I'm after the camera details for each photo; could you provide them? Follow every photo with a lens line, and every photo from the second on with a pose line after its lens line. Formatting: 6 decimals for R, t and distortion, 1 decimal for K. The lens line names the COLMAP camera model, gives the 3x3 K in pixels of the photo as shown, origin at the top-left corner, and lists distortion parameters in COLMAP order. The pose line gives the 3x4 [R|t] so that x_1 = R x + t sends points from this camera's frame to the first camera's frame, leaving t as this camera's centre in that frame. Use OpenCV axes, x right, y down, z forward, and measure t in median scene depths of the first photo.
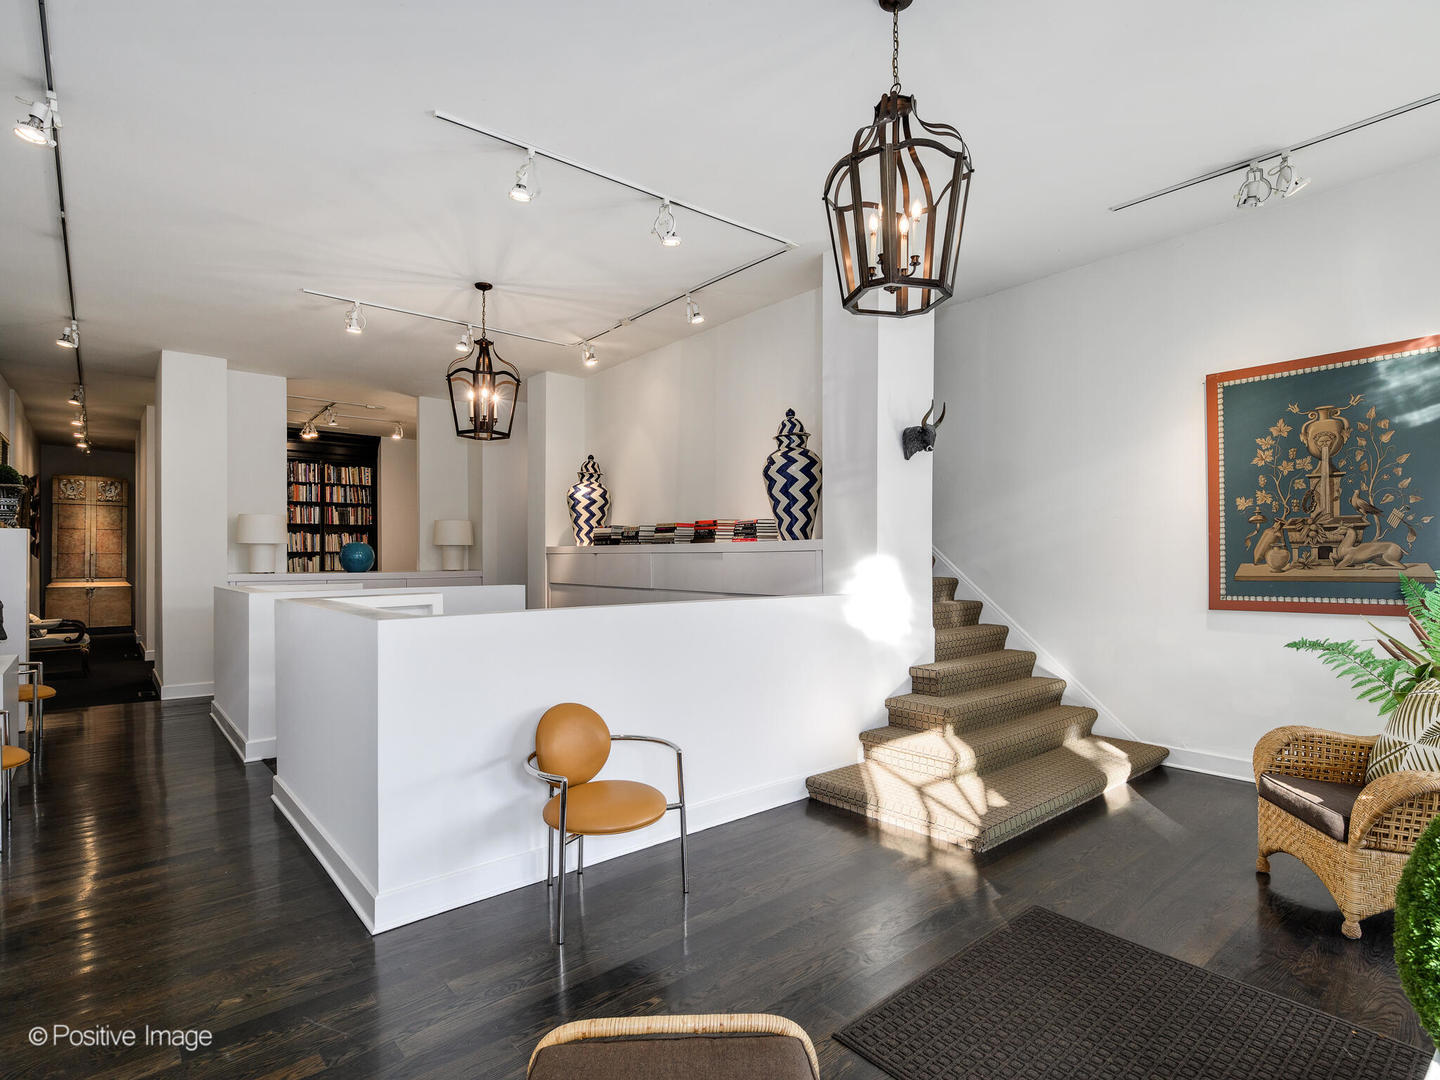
lens RADIAL K [[705.5, 0, 707.7], [0, 705.5, 576.2], [0, 0, 1]] dist [-0.020382, -0.001009]
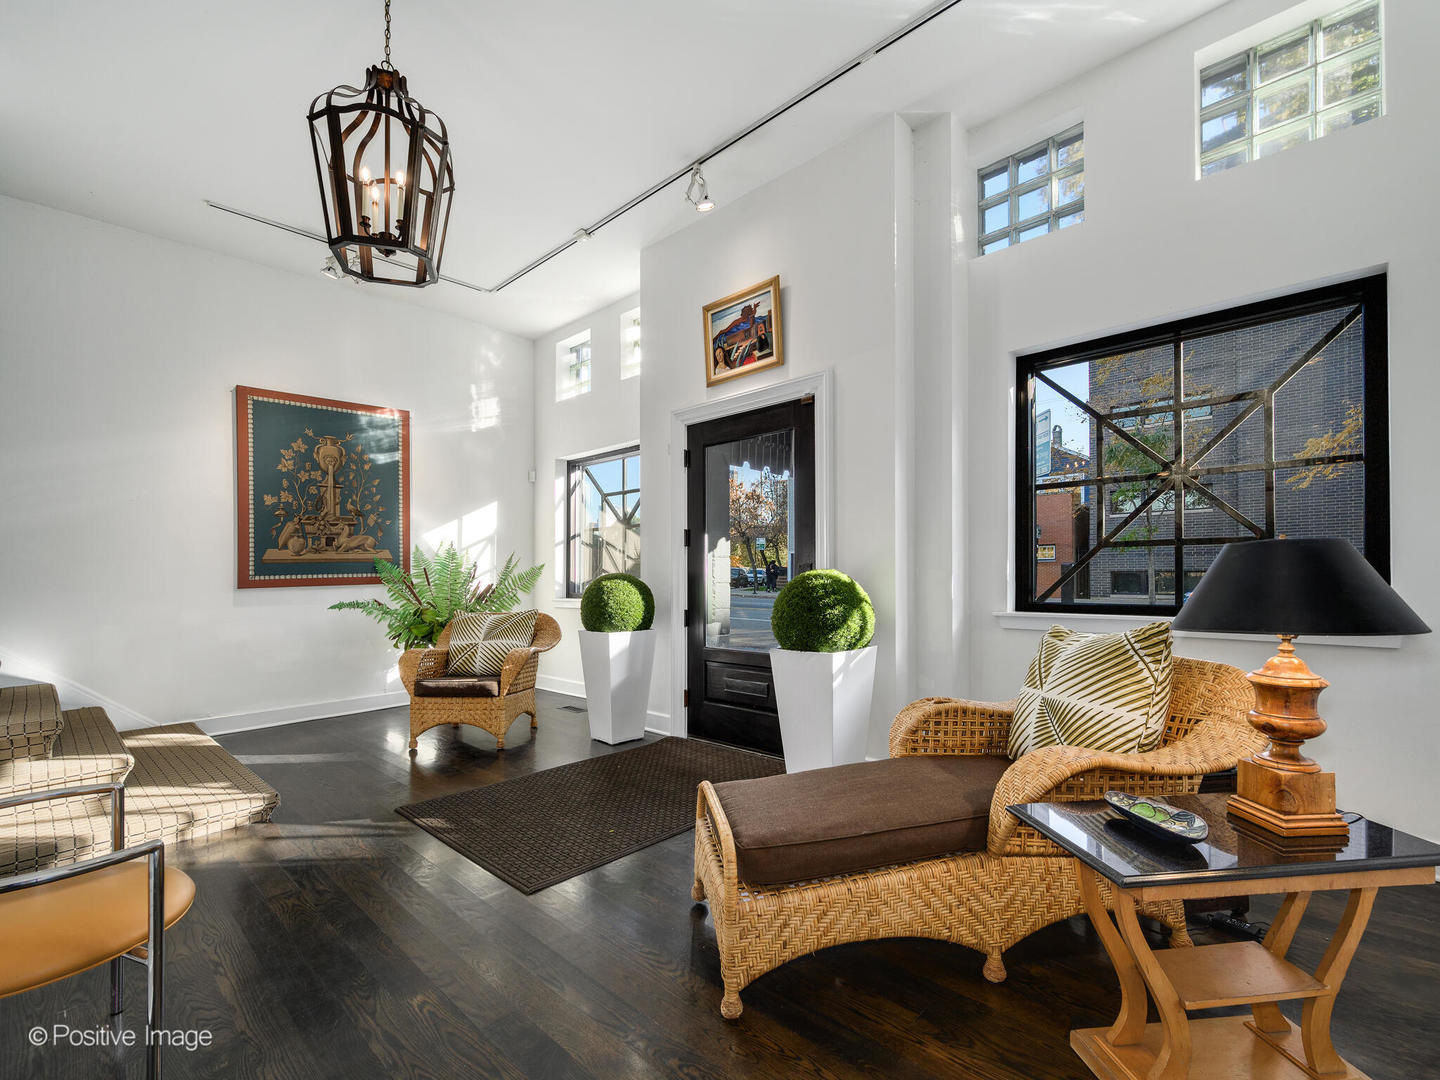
lens RADIAL K [[705.5, 0, 707.7], [0, 705.5, 576.2], [0, 0, 1]] dist [-0.020382, -0.001009]
pose [[-0.161143, 0.007654, 0.986901, -0.555157], [0.036863, 0.999319, -0.001731, 0.059069], [-0.986242, 0.036101, -0.161316, 0.435426]]
